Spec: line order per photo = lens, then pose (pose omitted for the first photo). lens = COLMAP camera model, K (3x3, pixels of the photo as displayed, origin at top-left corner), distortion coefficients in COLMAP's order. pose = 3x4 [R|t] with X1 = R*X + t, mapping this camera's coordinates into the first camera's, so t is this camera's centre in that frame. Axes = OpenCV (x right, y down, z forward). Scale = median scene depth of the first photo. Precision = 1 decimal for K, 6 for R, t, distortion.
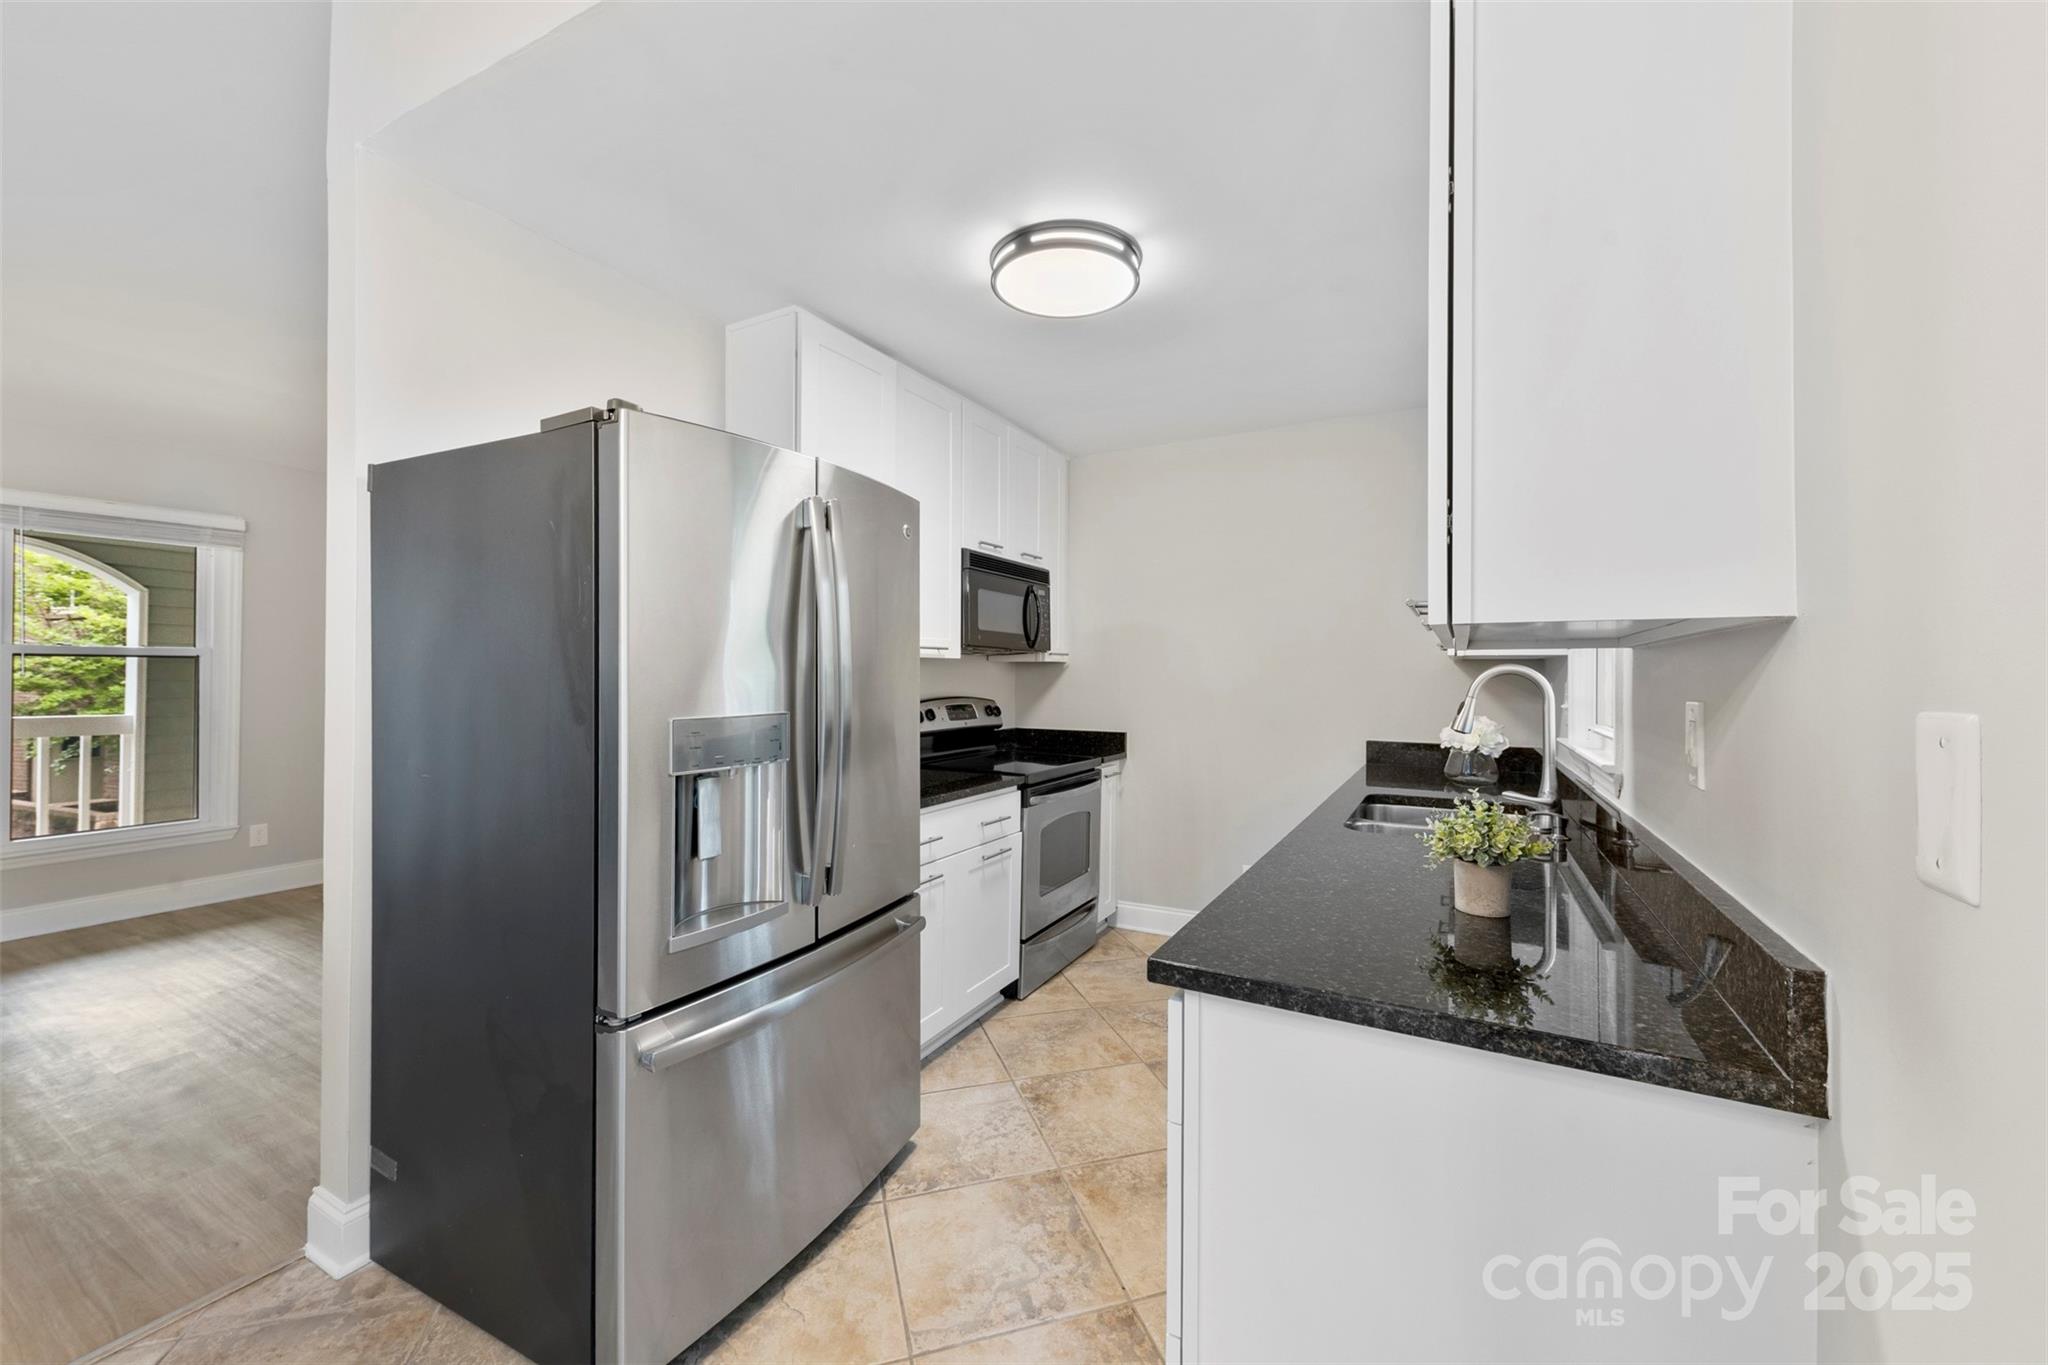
lens RADIAL K [[796.0, 0, 1024.0], [0, 796.0, 682.5], [0, 0, 1]] dist [0.006255, -0.000659]
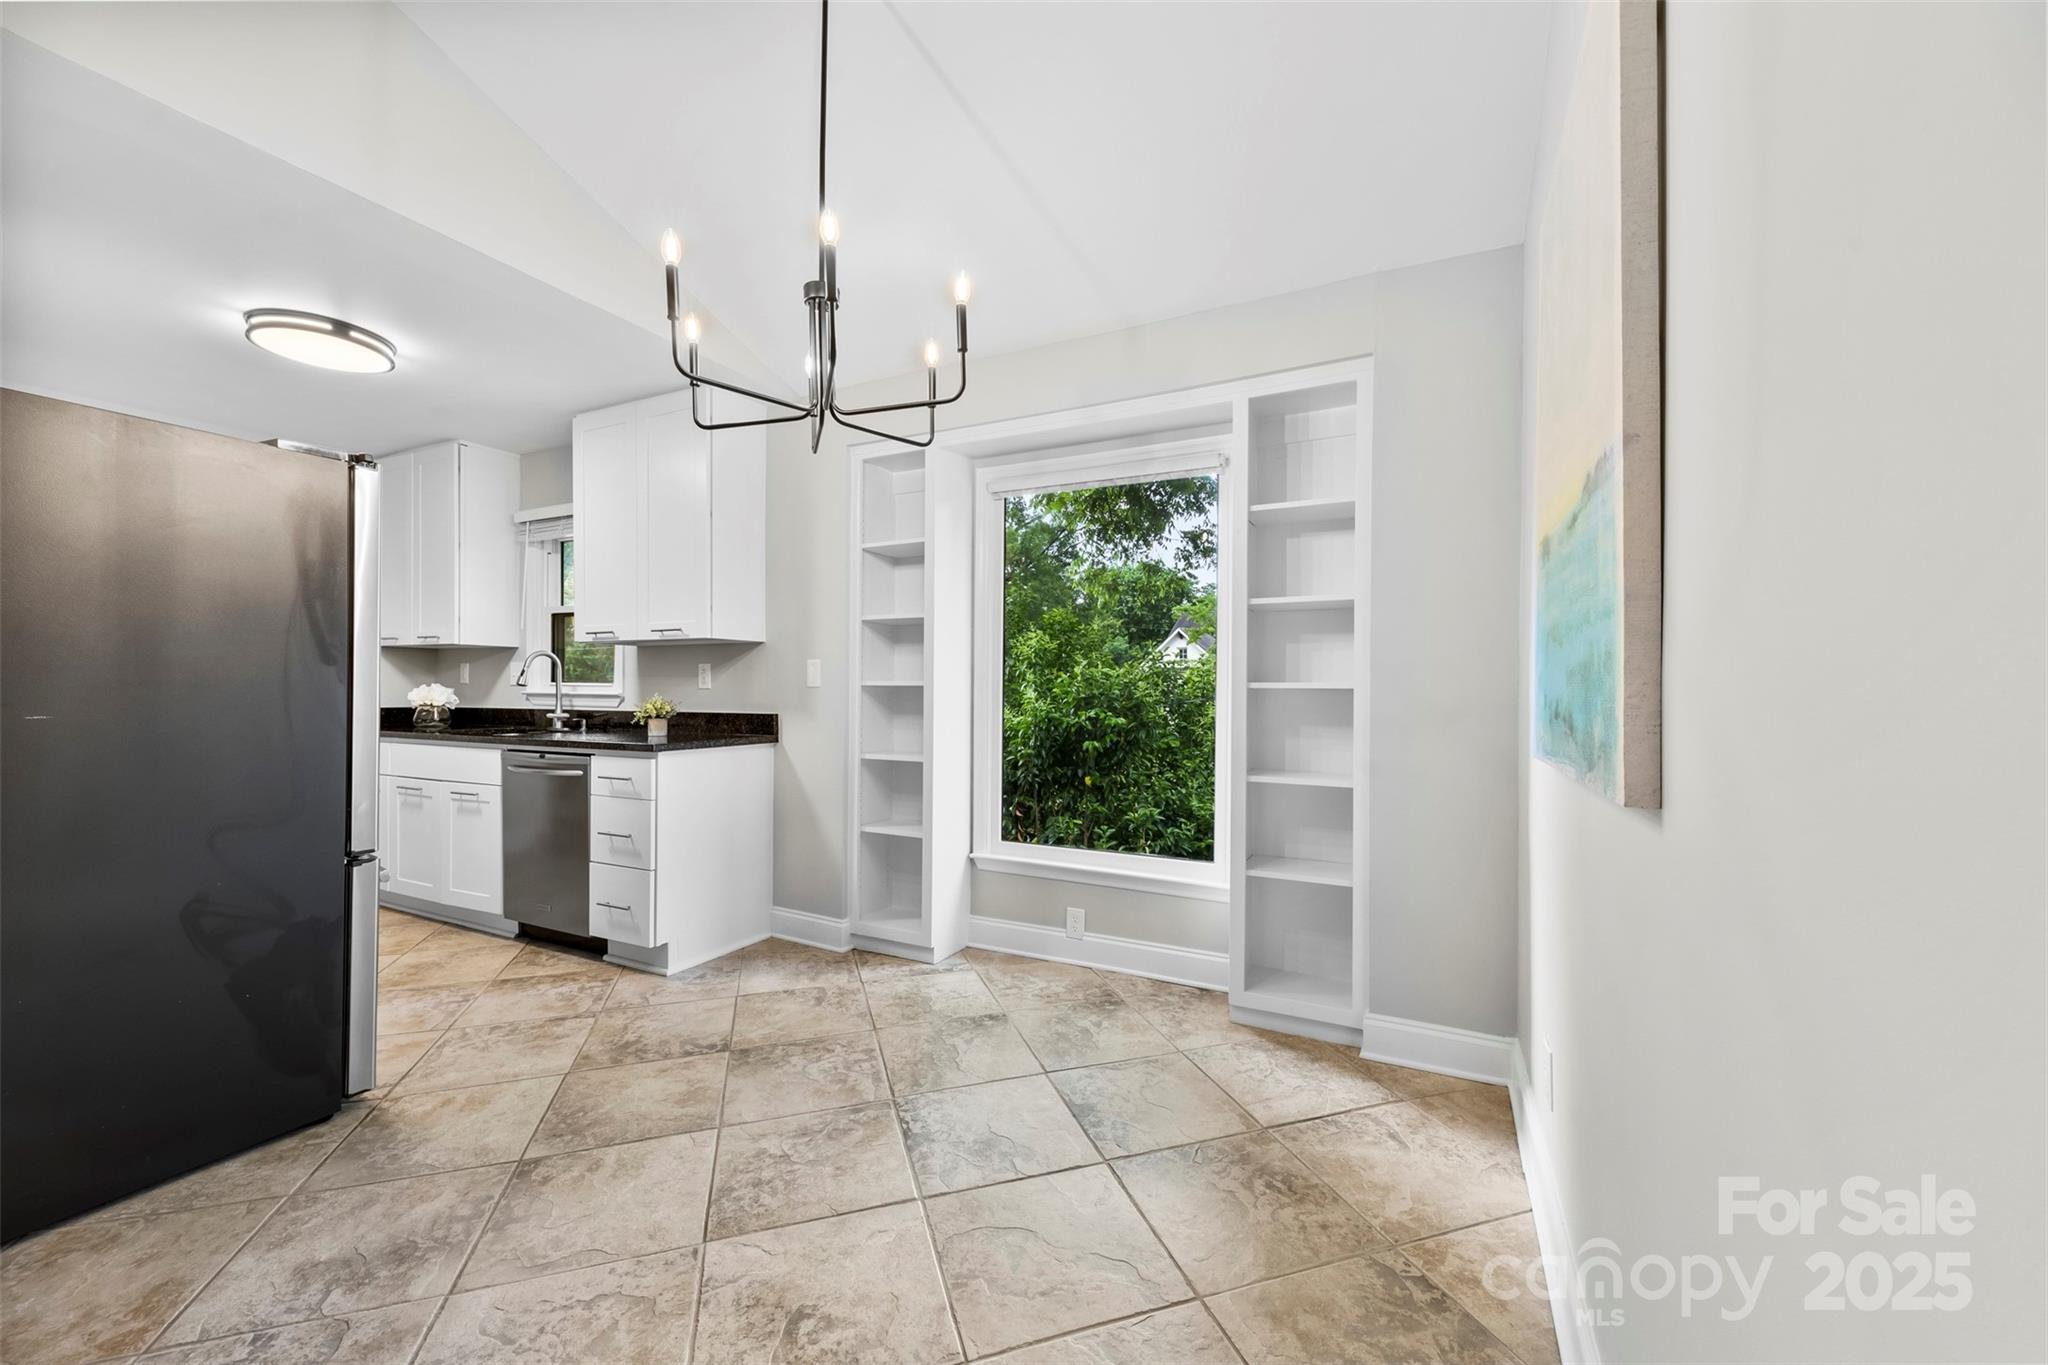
lens RADIAL K [[796.0, 0, 1024.0], [0, 796.0, 682.5], [0, 0, 1]] dist [0.006255, -0.000659]
pose [[-0.003844, 0.006305, 0.999973, -1.764365], [-0.005627, 0.999964, -0.006327, 0.080250], [-0.999977, -0.005651, -0.003808, -0.236098]]
